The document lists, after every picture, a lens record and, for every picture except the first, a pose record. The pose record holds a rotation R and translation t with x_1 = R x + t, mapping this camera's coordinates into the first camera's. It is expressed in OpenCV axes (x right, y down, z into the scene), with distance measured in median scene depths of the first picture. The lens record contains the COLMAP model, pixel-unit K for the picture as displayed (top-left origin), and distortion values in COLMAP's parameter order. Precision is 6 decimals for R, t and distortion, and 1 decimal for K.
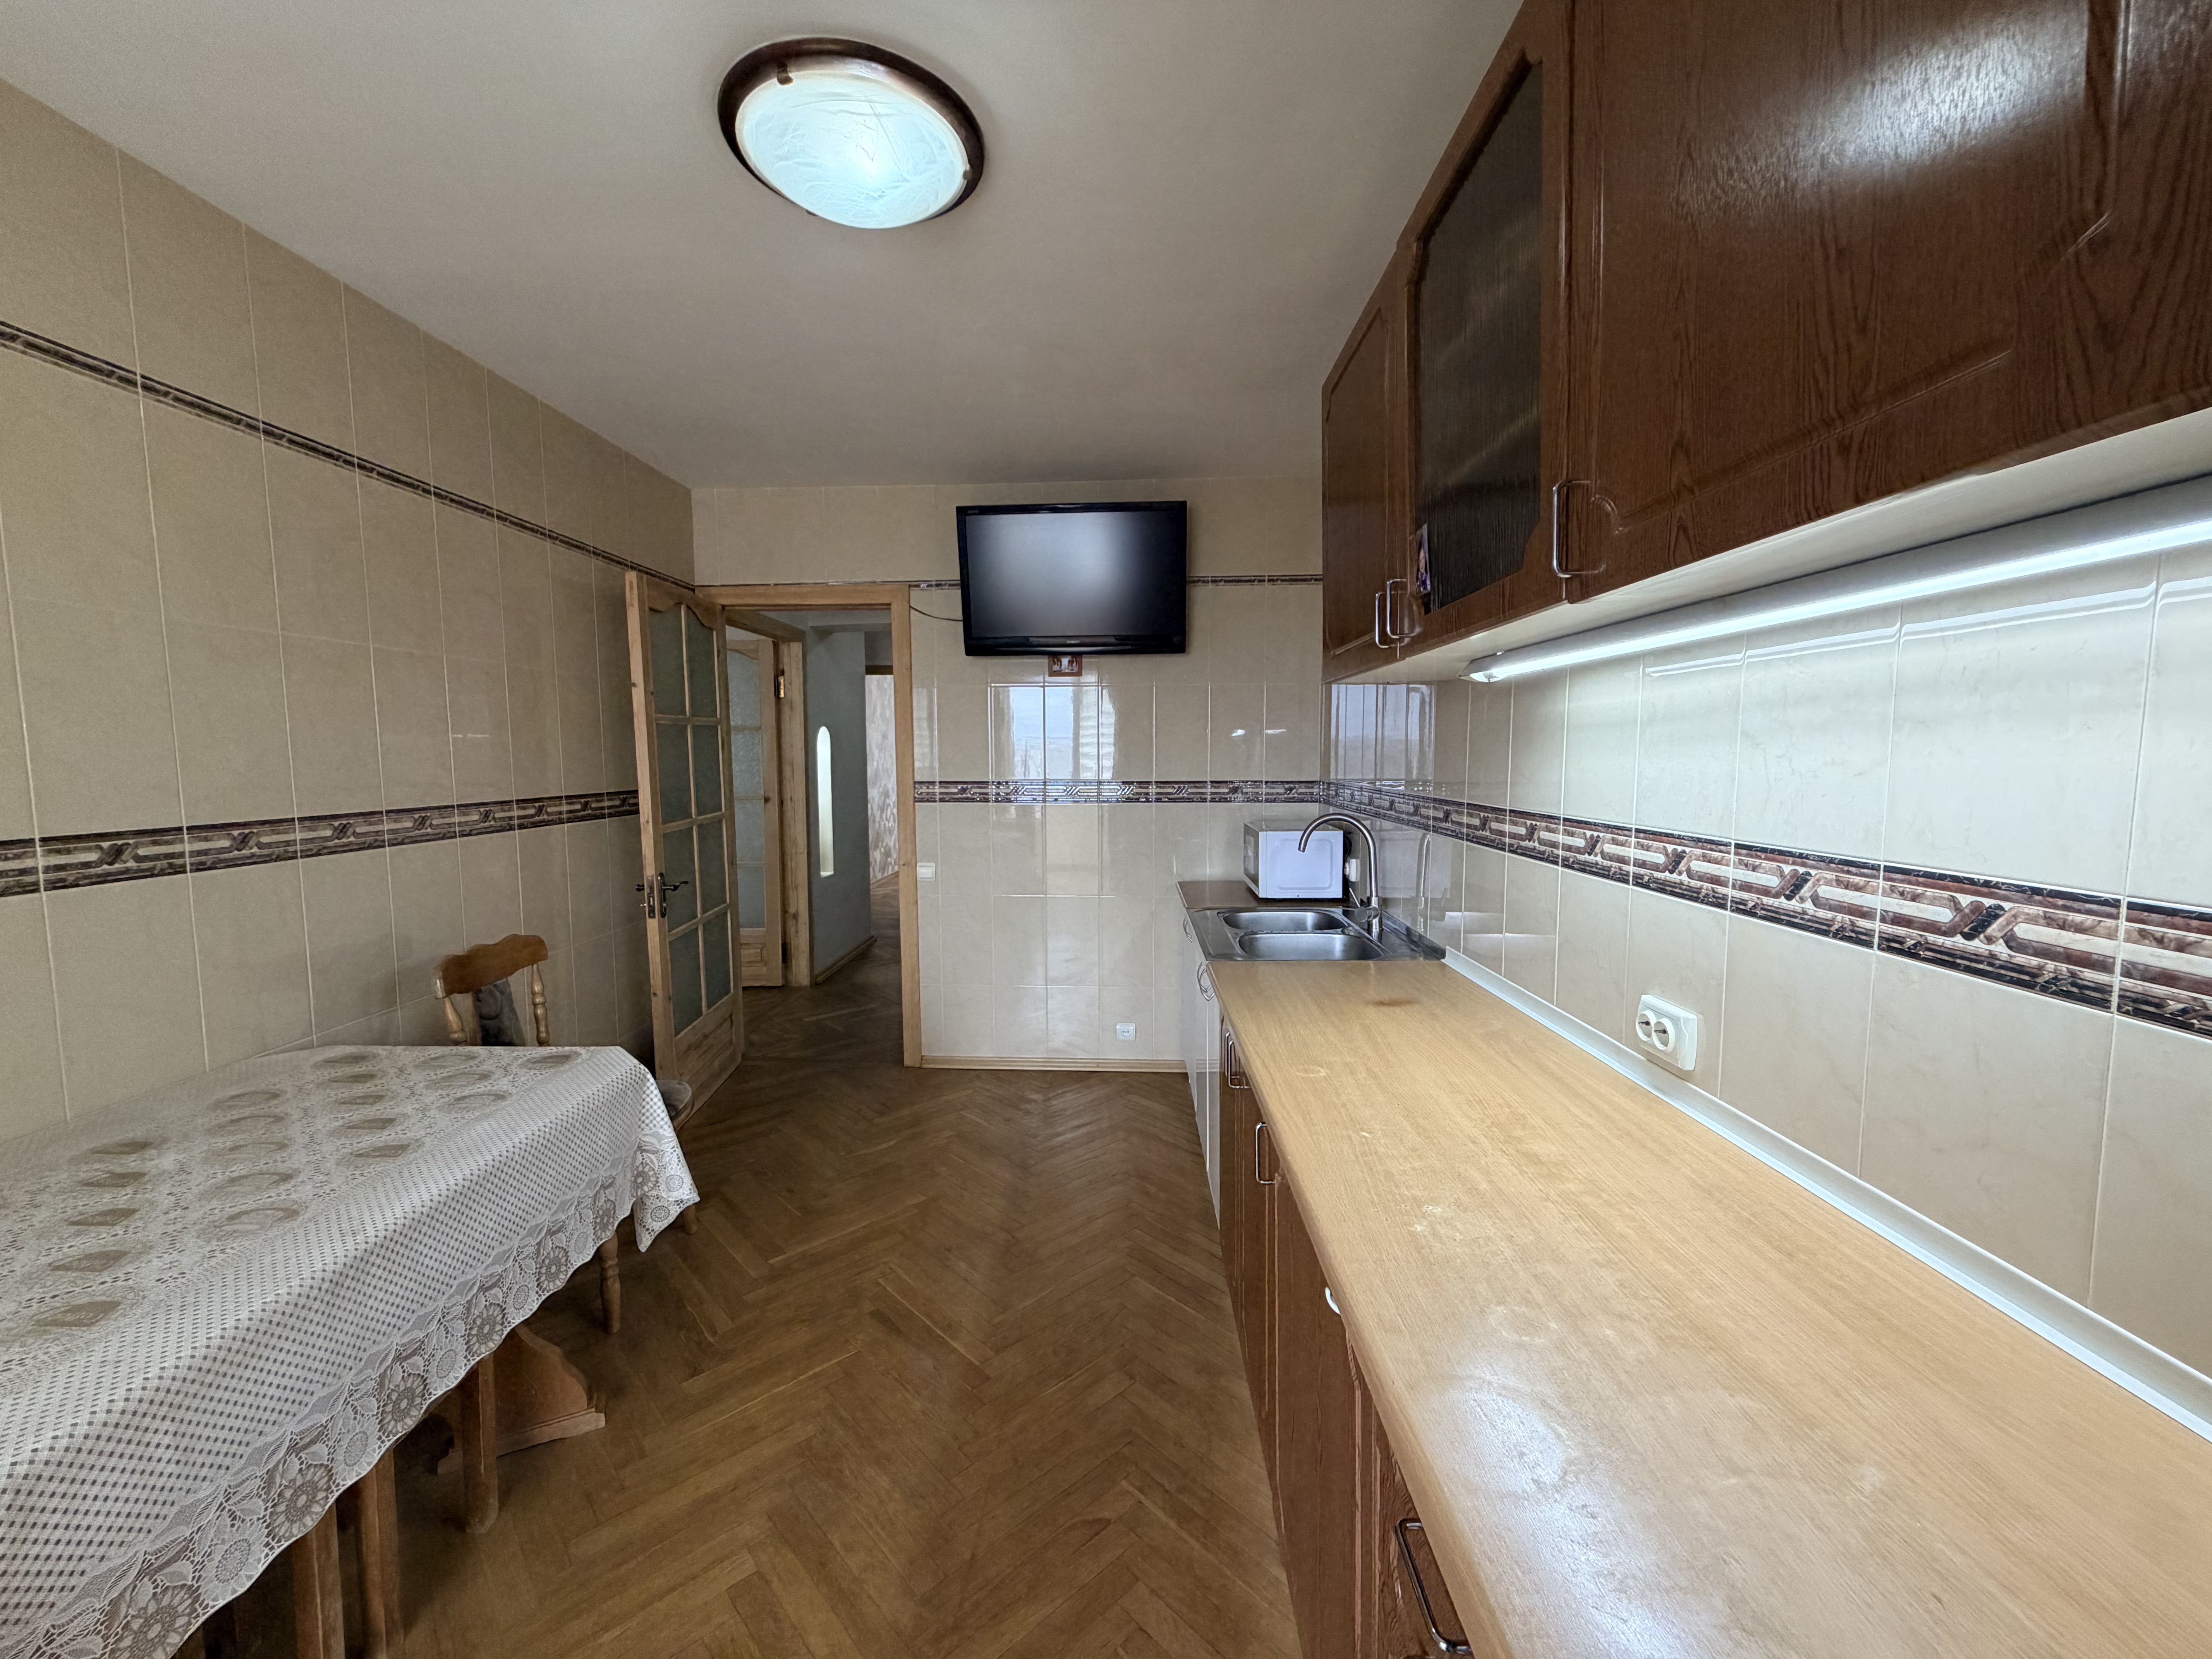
lens RADIAL K [[879.7, 0, 1112.3], [0, 879.7, 819.6], [0, 0, 1]] dist [-0.000474, 0.000102]
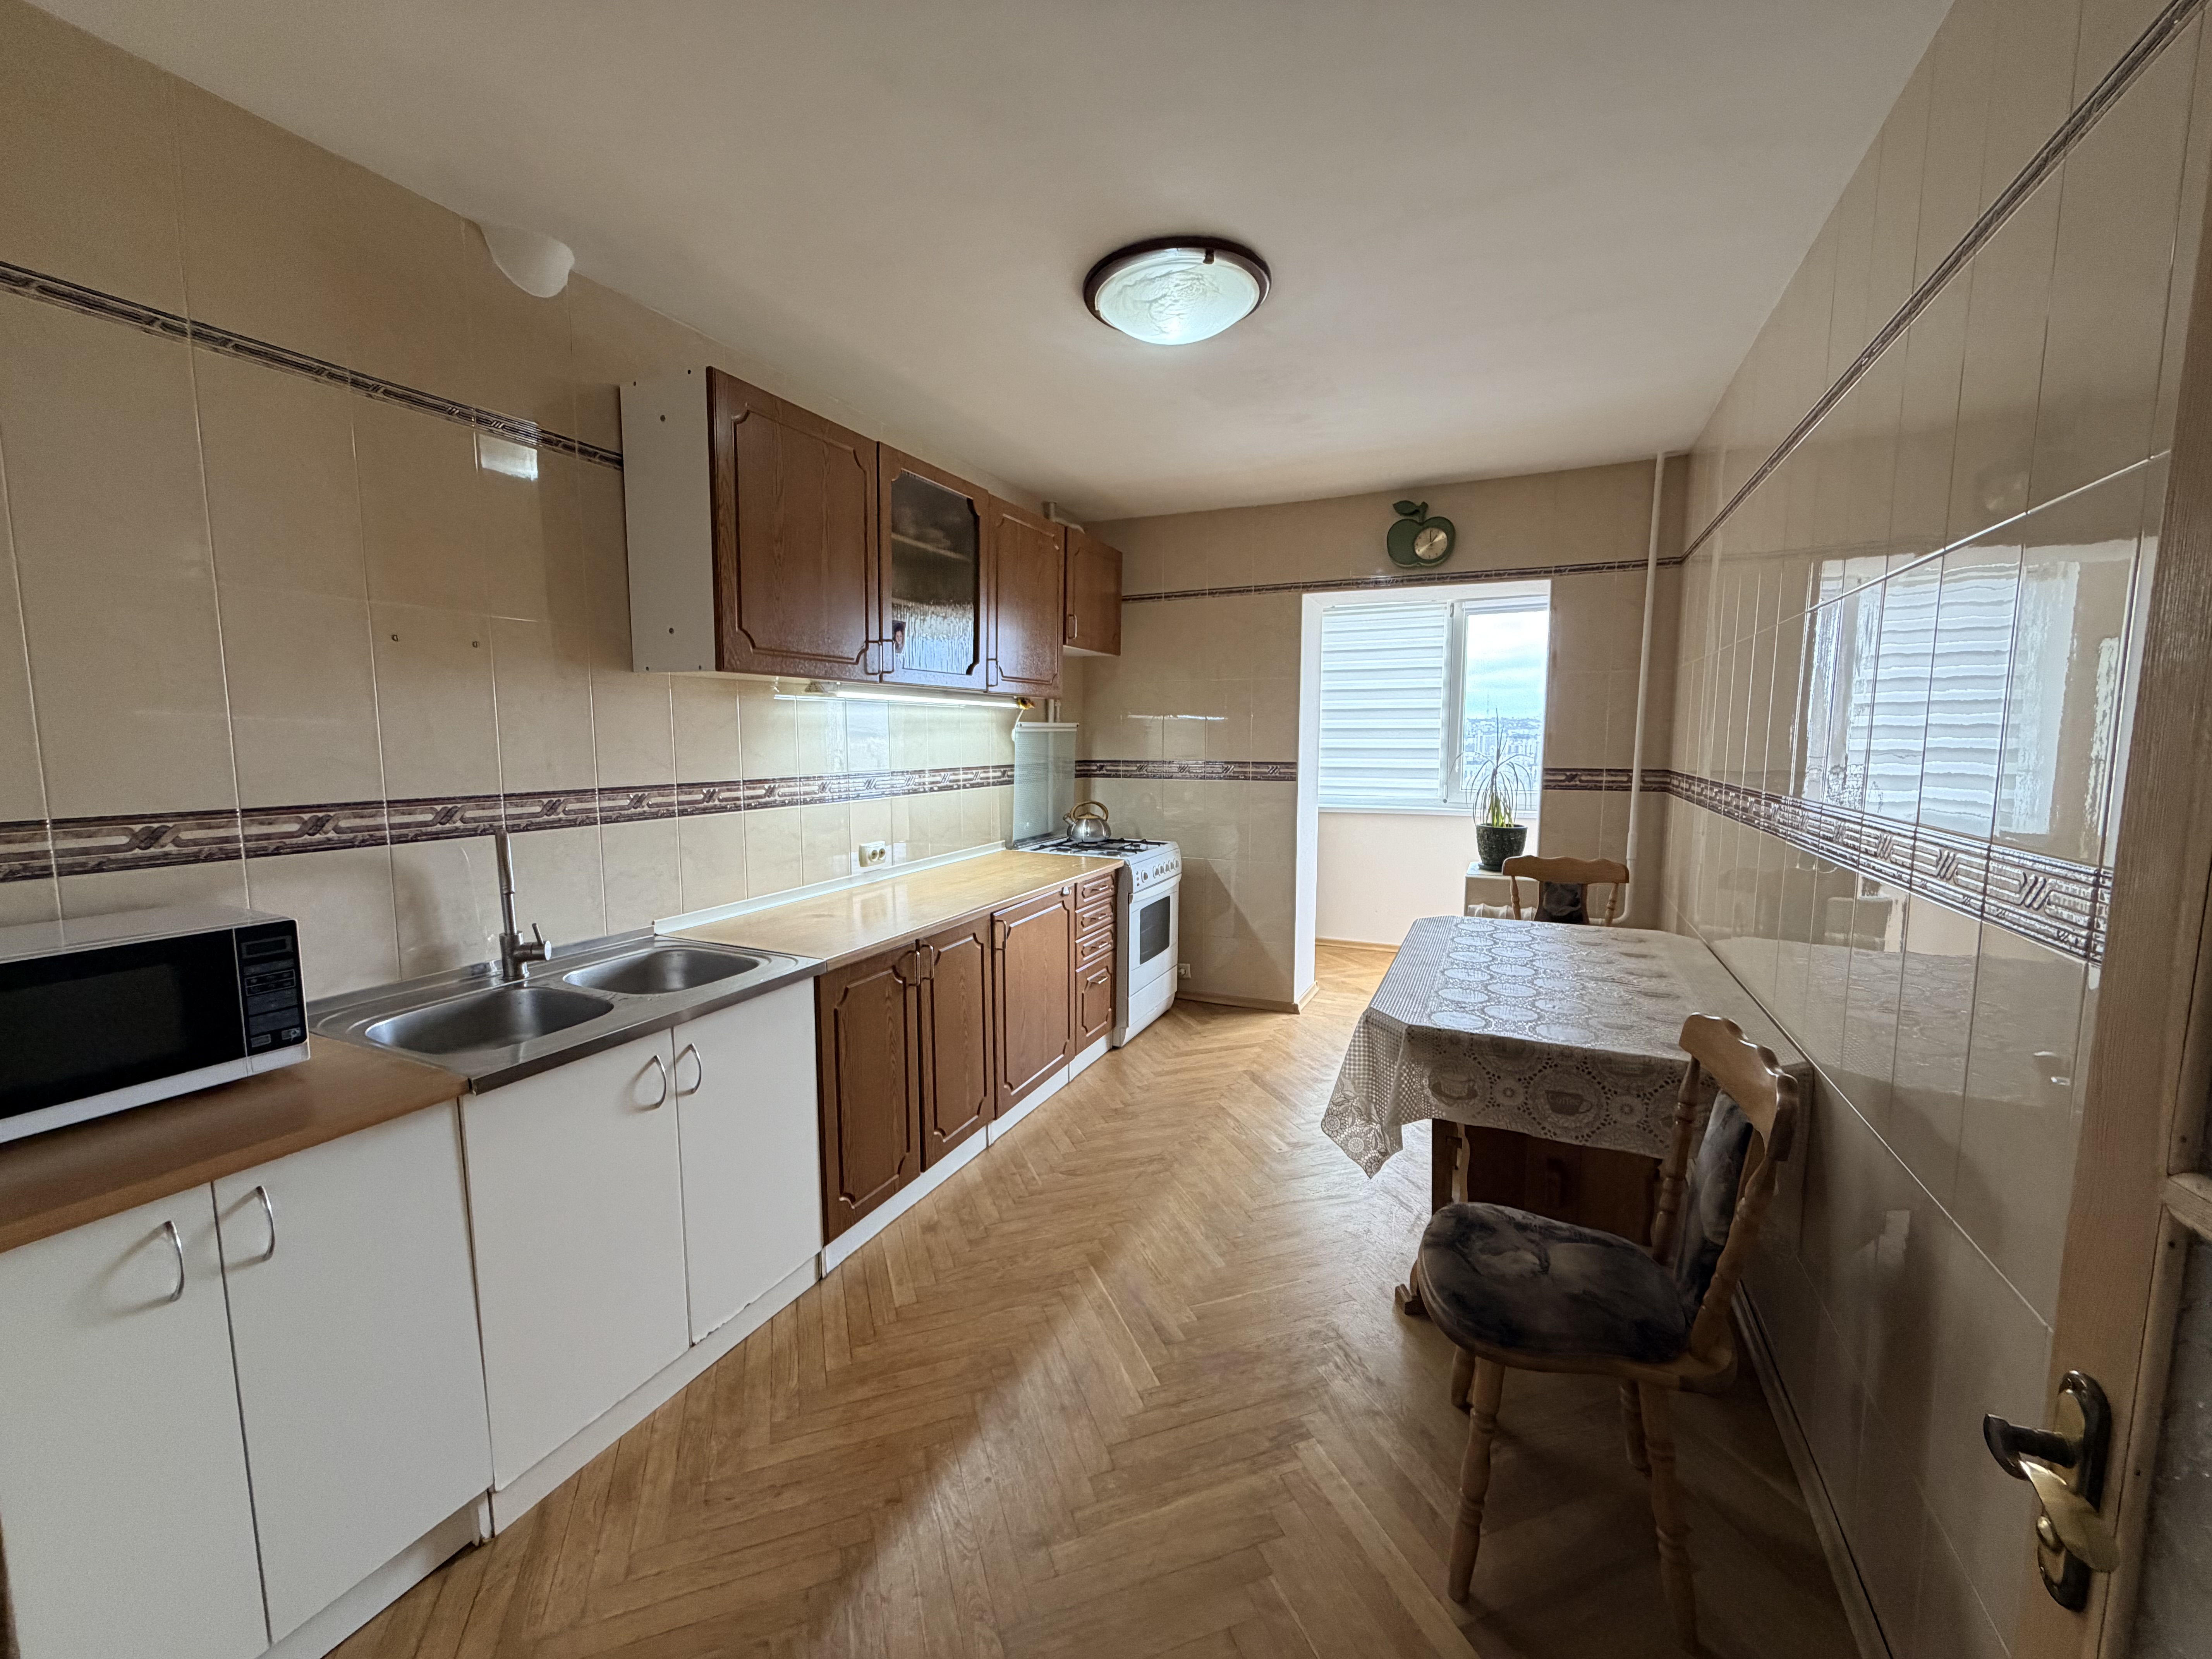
lens RADIAL K [[879.7, 0, 1096.5], [0, 879.7, 831.1], [0, 0, 1]] dist [-0.000474, 0.000102]
pose [[0.911543, 0.063135, -0.406329, 0.149126], [-0.048730, 0.997765, 0.045714, -0.050315], [0.408307, -0.021870, 0.912583, 0.454838]]
